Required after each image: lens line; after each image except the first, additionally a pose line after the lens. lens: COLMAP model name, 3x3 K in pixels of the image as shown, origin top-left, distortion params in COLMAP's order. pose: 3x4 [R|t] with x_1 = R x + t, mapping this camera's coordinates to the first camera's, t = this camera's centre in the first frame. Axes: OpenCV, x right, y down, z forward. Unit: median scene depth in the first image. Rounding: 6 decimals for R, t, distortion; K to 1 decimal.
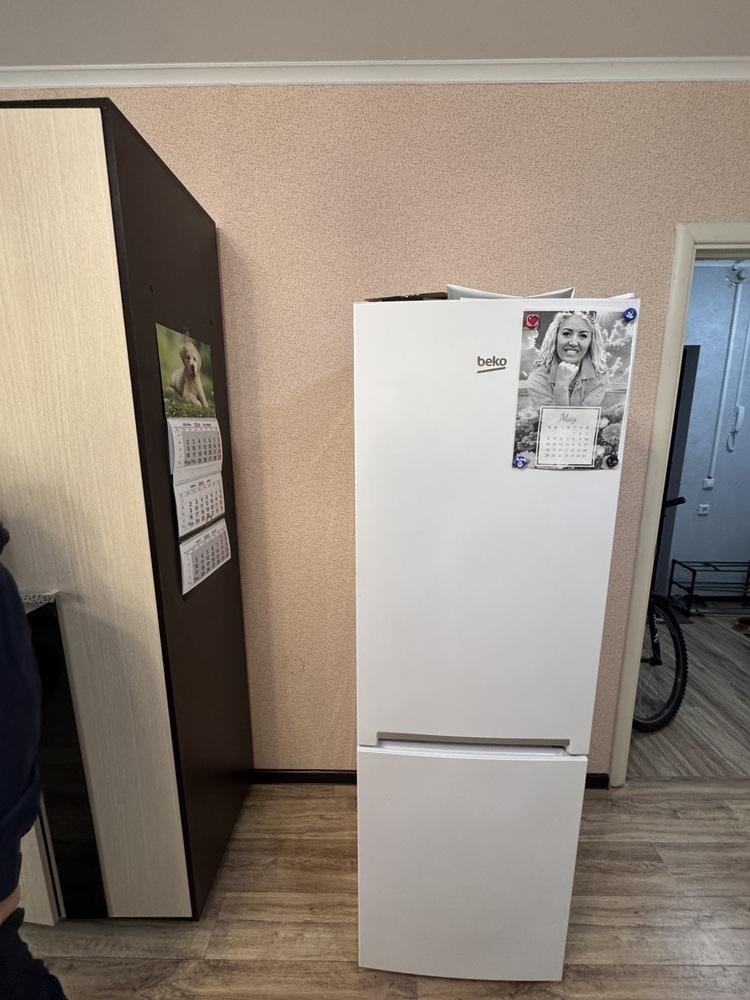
lens RADIAL K [[397.9, 0, 375.0], [0, 397.9, 500.0], [0, 0, 1]] dist [-0.001235, 0.000138]
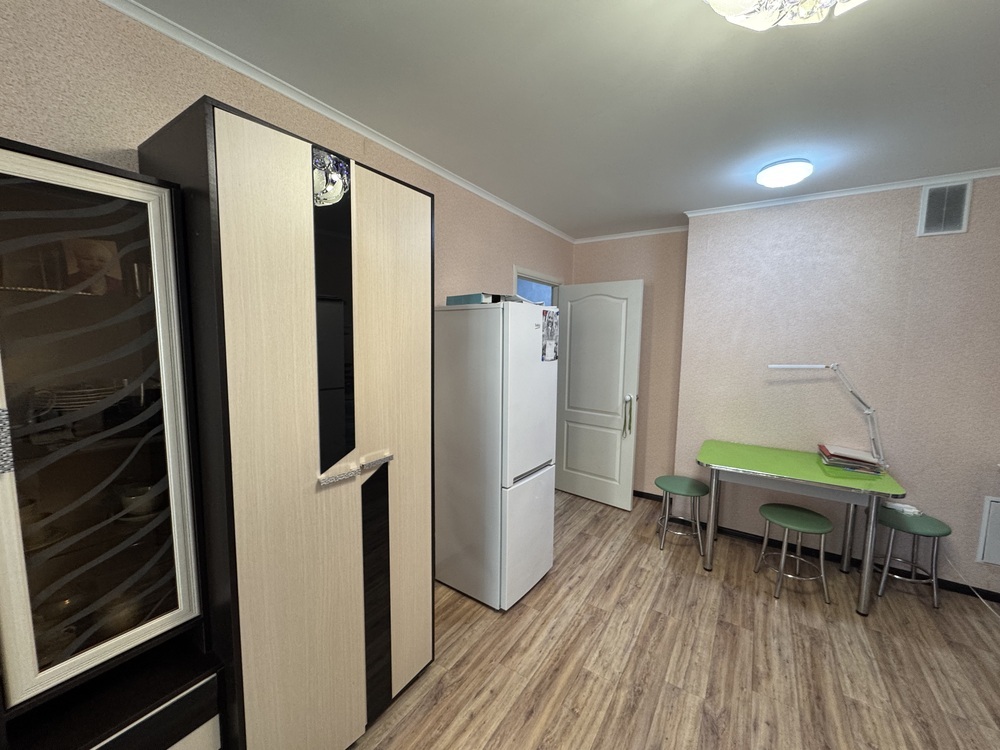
lens RADIAL K [[397.9, 0, 500.0], [0, 397.9, 375.0], [0, 0, 1]] dist [-0.001235, 0.000138]
pose [[0.537300, -0.072614, 0.840259, -2.273798], [0.146771, 0.989135, -0.008373, -0.000458], [-0.830522, 0.127824, 0.542120, -0.305931]]
